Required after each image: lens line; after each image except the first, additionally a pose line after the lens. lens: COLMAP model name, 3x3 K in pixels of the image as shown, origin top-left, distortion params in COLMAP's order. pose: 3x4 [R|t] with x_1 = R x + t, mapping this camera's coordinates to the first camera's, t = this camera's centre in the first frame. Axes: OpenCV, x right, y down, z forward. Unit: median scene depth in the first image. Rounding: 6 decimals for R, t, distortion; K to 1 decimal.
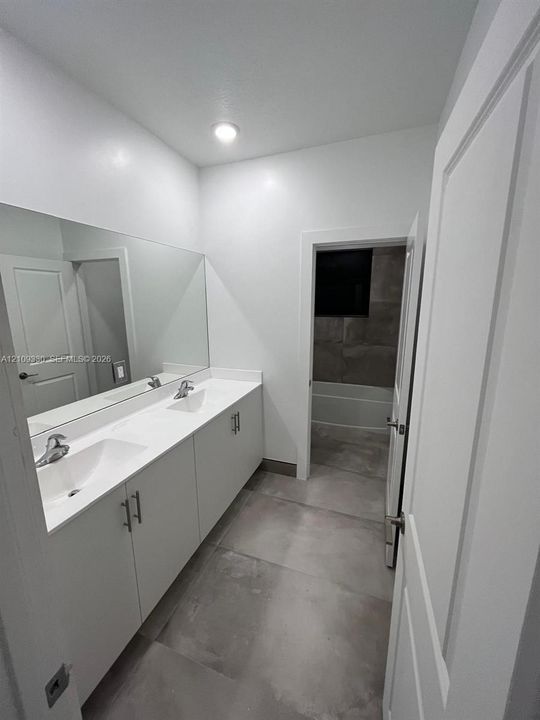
lens RADIAL K [[291.4, 0, 273.2], [0, 291.4, 359.7], [0, 0, 1]] dist [0.001058, -0.000340]
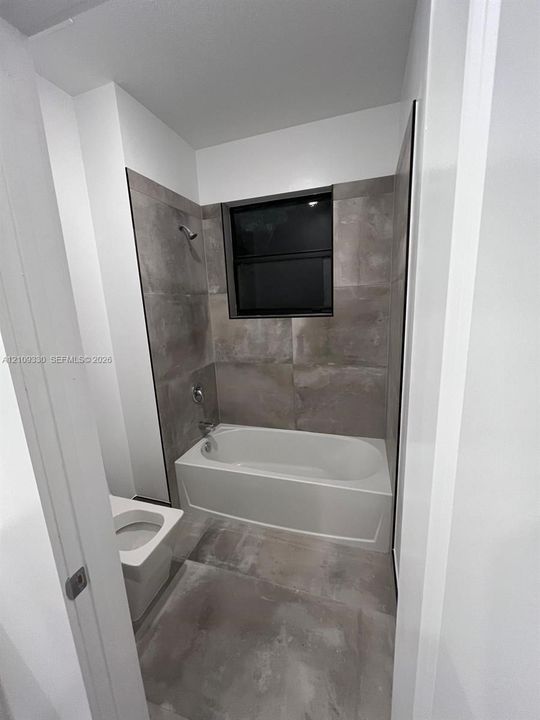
lens RADIAL K [[291.4, 0, 268.9], [0, 291.4, 358.8], [0, 0, 1]] dist [0.001058, -0.000340]
pose [[0.998430, -0.053655, 0.016053, 0.187858], [0.053424, 0.998467, 0.014487, -0.078119], [-0.016806, -0.013607, 0.999766, 0.439593]]
